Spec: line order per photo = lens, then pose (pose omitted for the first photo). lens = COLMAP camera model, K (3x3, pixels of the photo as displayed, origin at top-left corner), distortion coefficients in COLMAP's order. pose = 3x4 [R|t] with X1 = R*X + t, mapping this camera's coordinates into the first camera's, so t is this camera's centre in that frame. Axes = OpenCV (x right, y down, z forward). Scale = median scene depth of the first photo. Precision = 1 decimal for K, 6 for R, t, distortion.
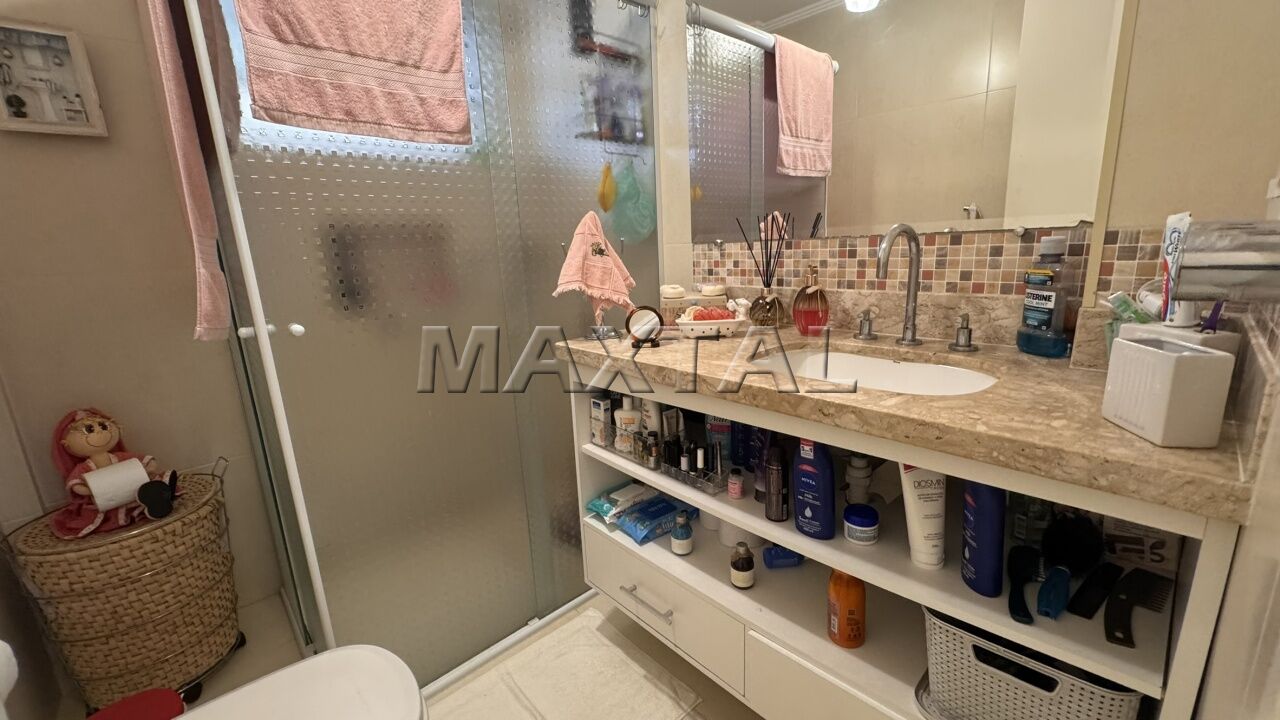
lens RADIAL K [[509.3, 0, 639.2], [0, 509.3, 359.6], [0, 0, 1]] dist [-0.002085, 0.000869]
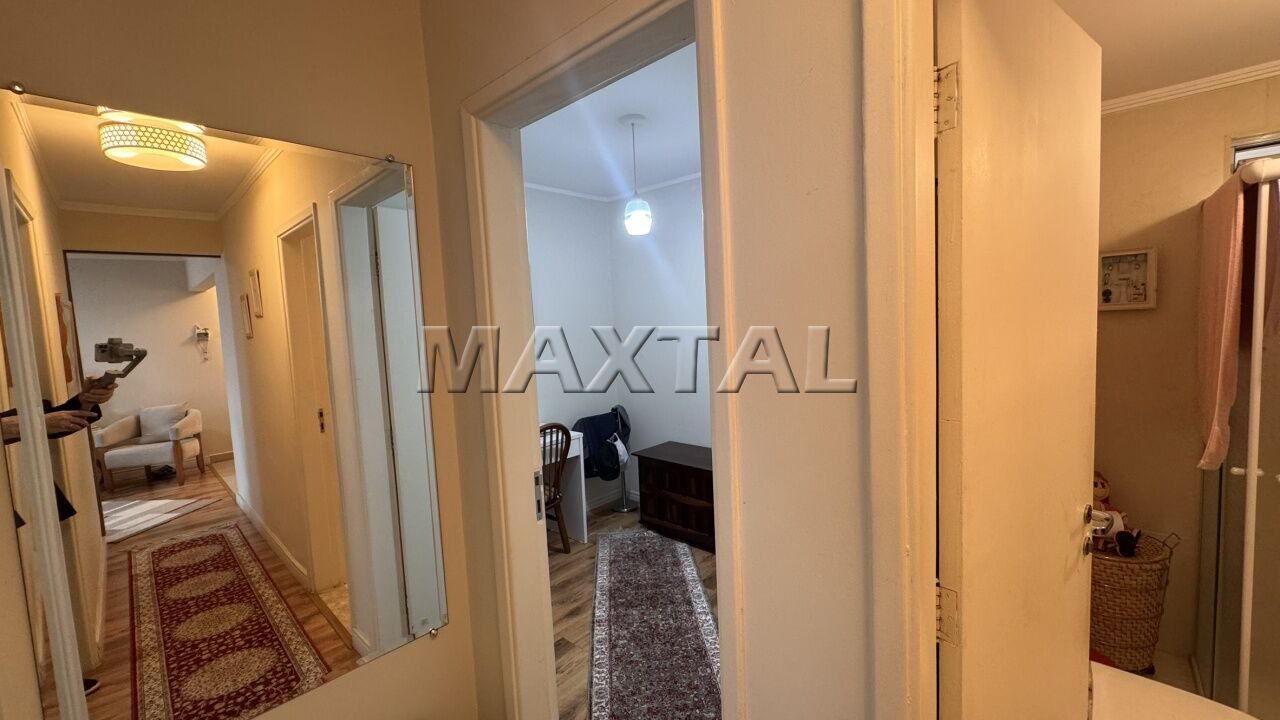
lens RADIAL K [[509.3, 0, 639.2], [0, 509.3, 359.6], [0, 0, 1]] dist [-0.002085, 0.000869]
pose [[0.088622, 0.115372, -0.989361, 0.379373], [-0.177888, 0.979134, 0.098245, -0.160949], [0.980052, 0.167289, 0.107296, -0.702167]]
